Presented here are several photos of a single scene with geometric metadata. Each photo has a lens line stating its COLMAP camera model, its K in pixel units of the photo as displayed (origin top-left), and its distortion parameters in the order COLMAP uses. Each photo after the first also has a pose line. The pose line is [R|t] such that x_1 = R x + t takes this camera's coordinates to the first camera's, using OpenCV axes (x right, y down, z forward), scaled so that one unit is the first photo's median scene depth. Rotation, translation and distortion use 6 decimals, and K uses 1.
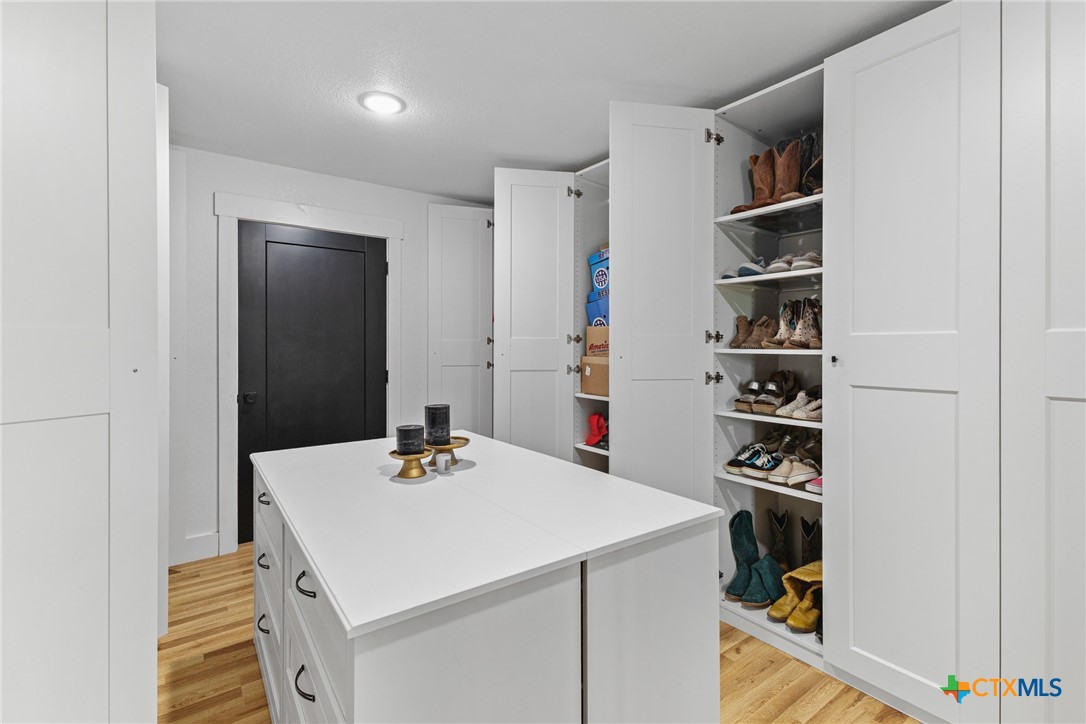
lens RADIAL K [[486.5, 0, 543.0], [0, 486.5, 354.4], [0, 0, 1]] dist [0.015468, -0.000516]
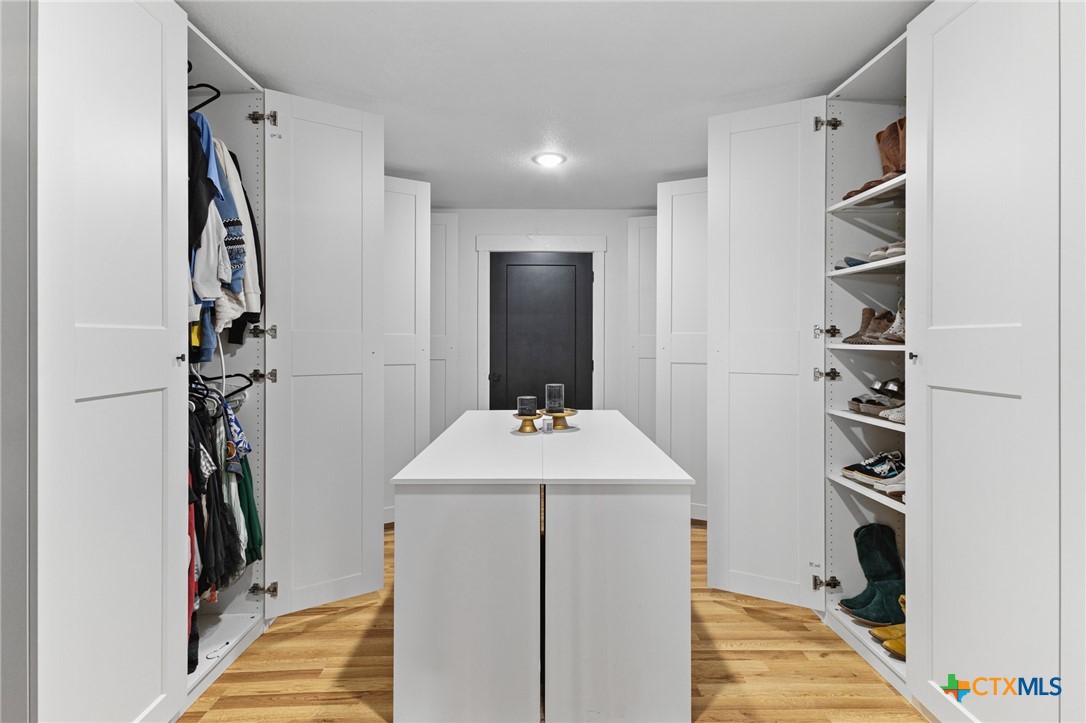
lens RADIAL K [[486.5, 0, 545.7], [0, 486.5, 351.5], [0, 0, 1]] dist [0.015468, -0.000516]
pose [[0.819847, 0.015227, -0.572381, 0.452618], [-0.012959, 0.999884, 0.008039, 0.002838], [0.572436, 0.000827, 0.819949, -0.102950]]
